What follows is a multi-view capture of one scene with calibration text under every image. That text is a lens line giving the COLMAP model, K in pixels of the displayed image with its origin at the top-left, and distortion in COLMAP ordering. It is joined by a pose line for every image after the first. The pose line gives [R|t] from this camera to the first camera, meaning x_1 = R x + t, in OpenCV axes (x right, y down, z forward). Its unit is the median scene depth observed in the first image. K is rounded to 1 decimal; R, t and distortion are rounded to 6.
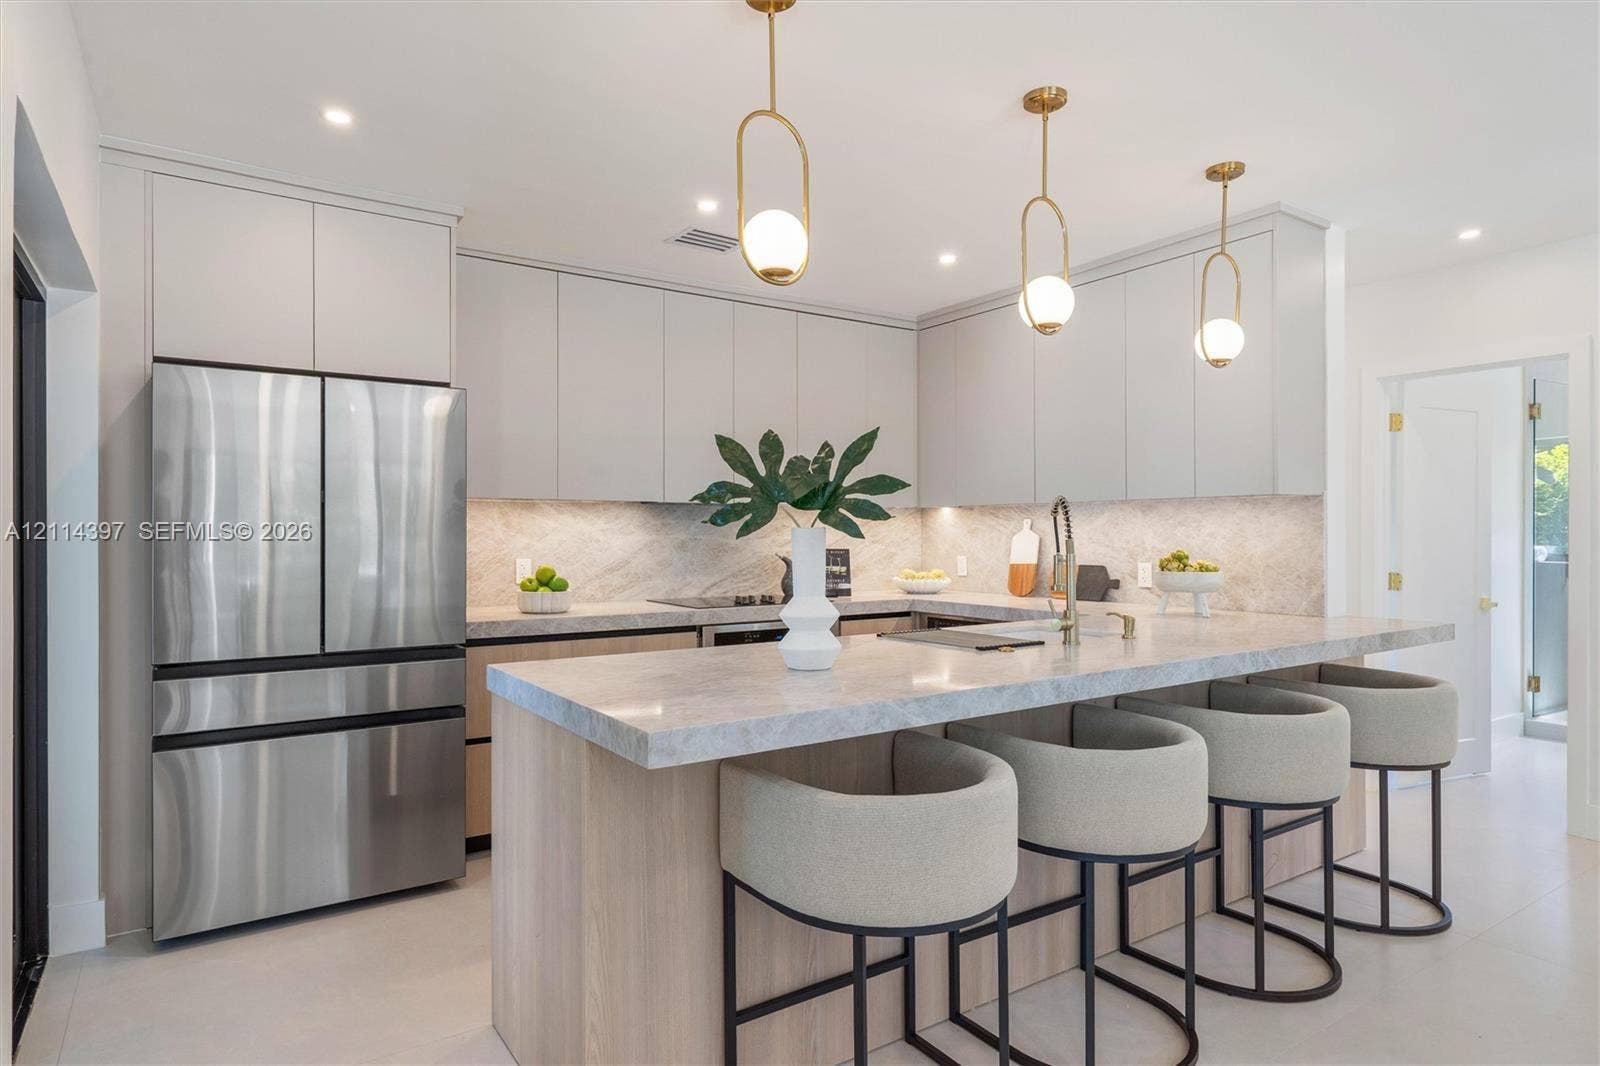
lens RADIAL K [[889.6, 0, 793.0], [0, 889.6, 535.8], [0, 0, 1]] dist [0.002441, 0.000350]
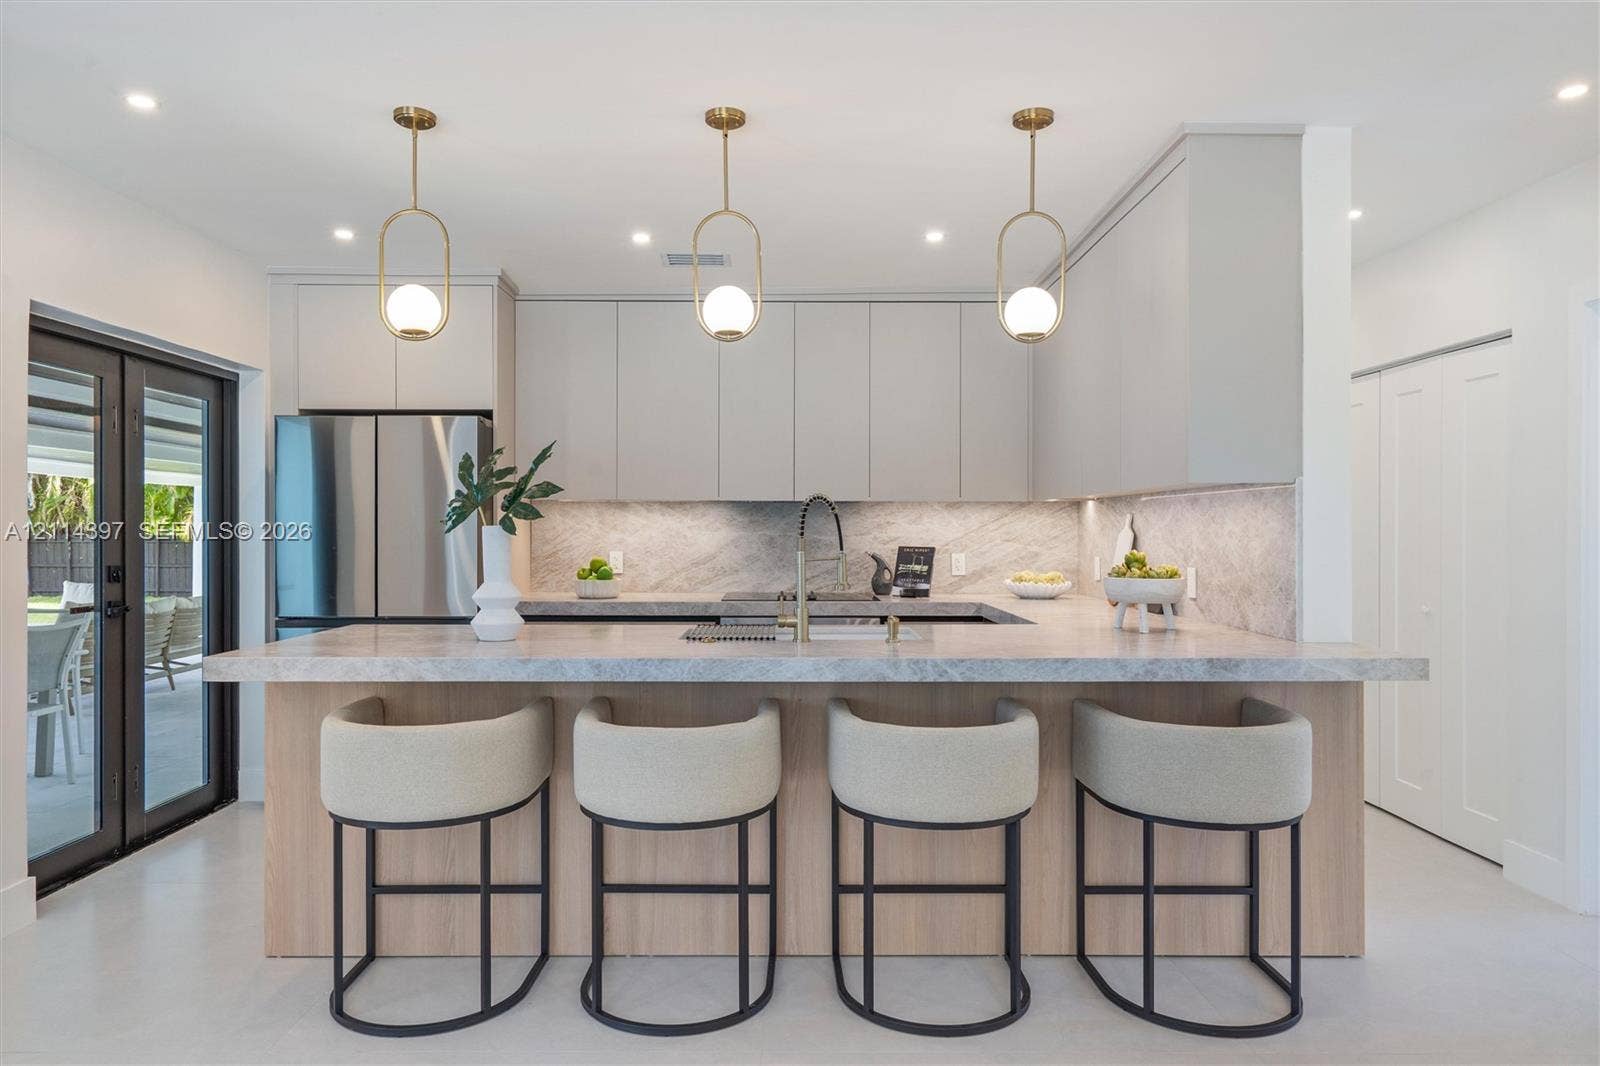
lens RADIAL K [[1026.2, 0, 800.0], [0, 1026.2, 533.0], [0, 0, 1]] dist [0.003428, 0.000702]
pose [[0.836127, 0.004216, -0.548520, 0.649817], [-0.003306, 0.999991, 0.002646, -0.002860], [0.548526, -0.000398, 0.836133, 0.023164]]
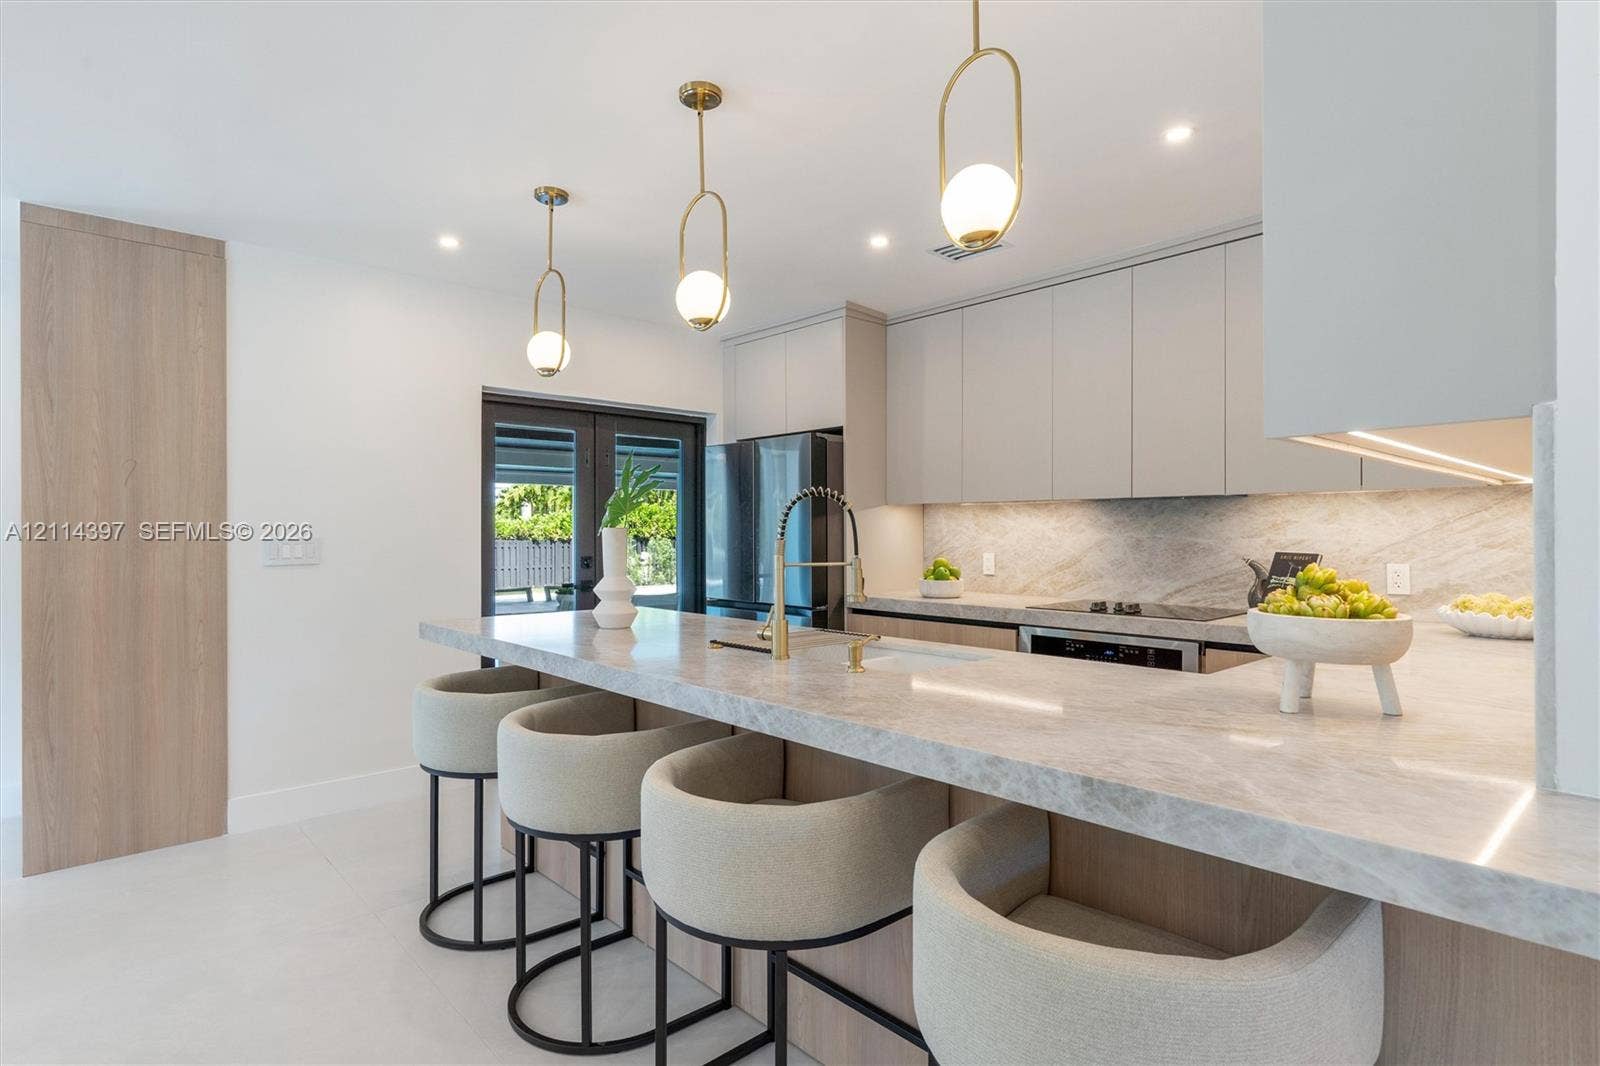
lens RADIAL K [[829.3, 0, 789.6], [0, 829.3, 540.4], [0, 0, 1]] dist [0.001885, -0.000370]
pose [[0.142356, 0.010699, -0.989758, 0.772088], [-0.000383, 0.999942, 0.010754, -0.002839], [0.989816, -0.001152, 0.142351, 0.611419]]
